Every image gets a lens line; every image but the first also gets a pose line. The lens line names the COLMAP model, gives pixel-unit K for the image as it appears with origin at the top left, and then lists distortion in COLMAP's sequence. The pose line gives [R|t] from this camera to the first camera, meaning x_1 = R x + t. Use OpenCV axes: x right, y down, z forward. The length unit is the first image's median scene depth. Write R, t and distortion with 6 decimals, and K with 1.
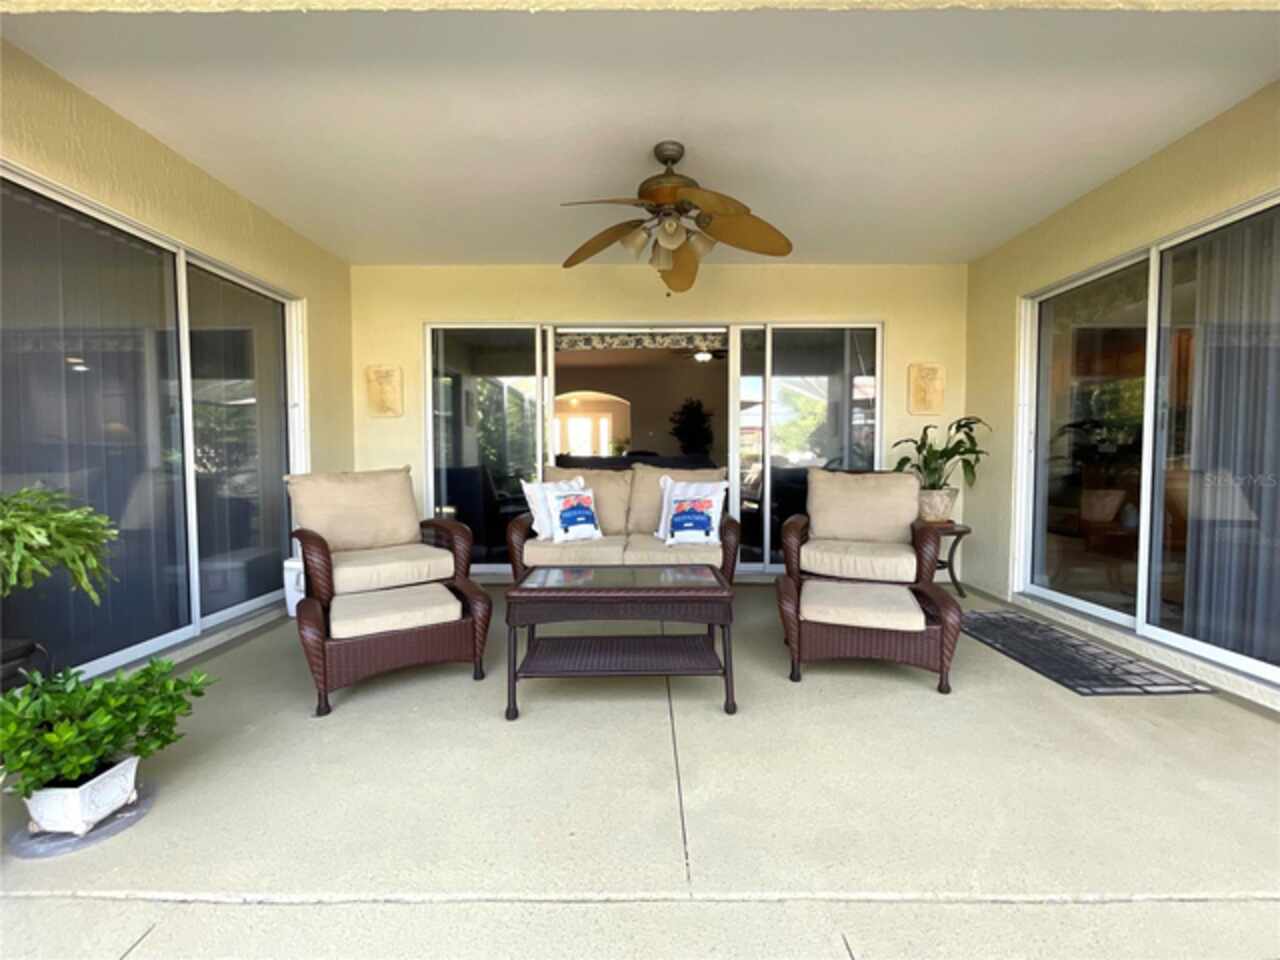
lens RADIAL K [[530.6, 0, 644.1], [0, 530.6, 479.3], [0, 0, 1]] dist [0.000340, -0.000073]
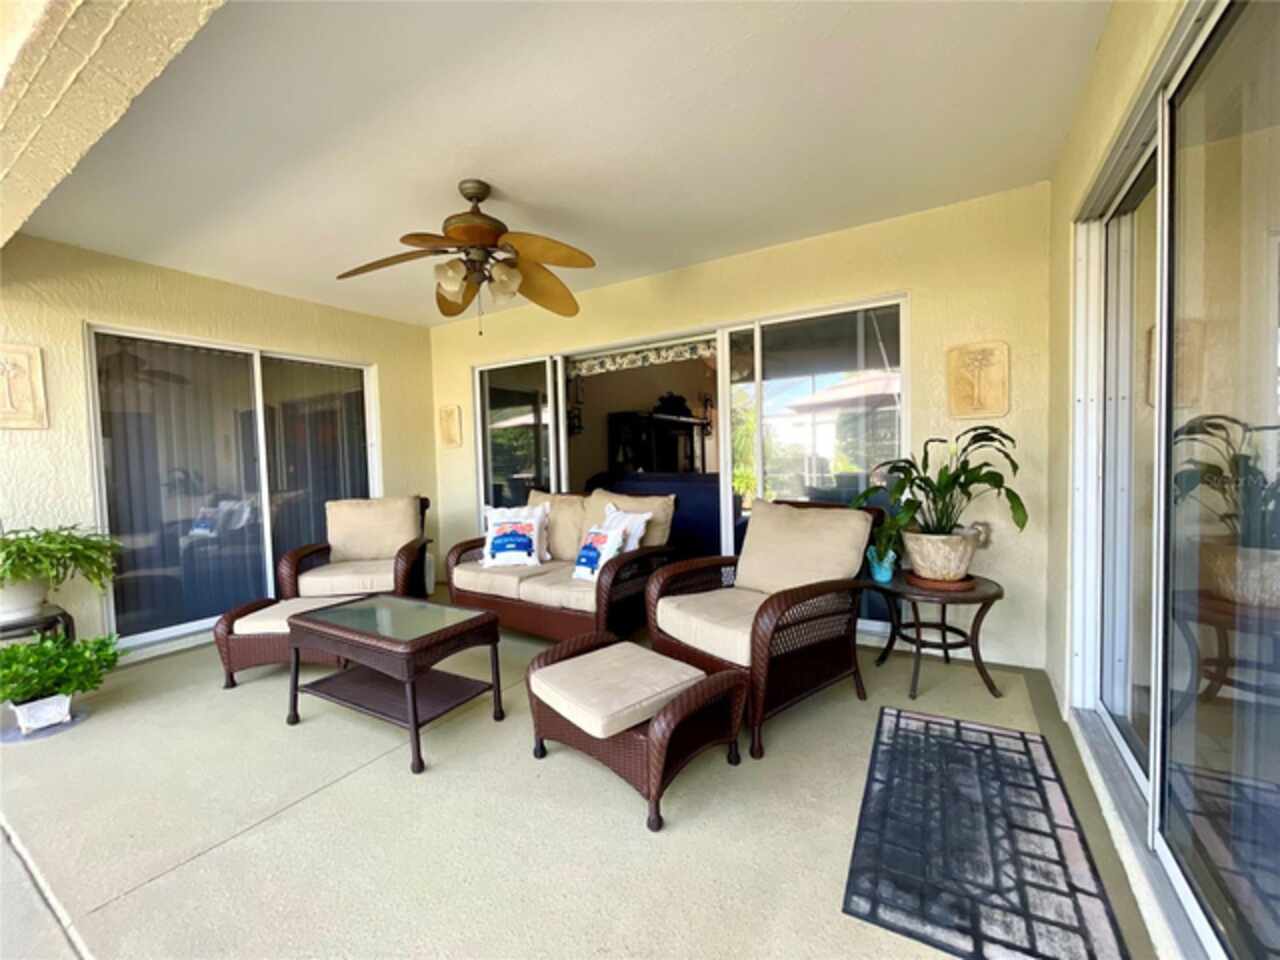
lens RADIAL K [[517.8, 0, 642.4], [0, 517.8, 479.8], [0, 0, 1]] dist [-0.000119, -0.000156]
pose [[0.856735, -0.001824, -0.515753, 0.589560], [0.006246, 0.999957, 0.006839, -0.057689], [0.515719, -0.009081, 0.856710, 0.239267]]
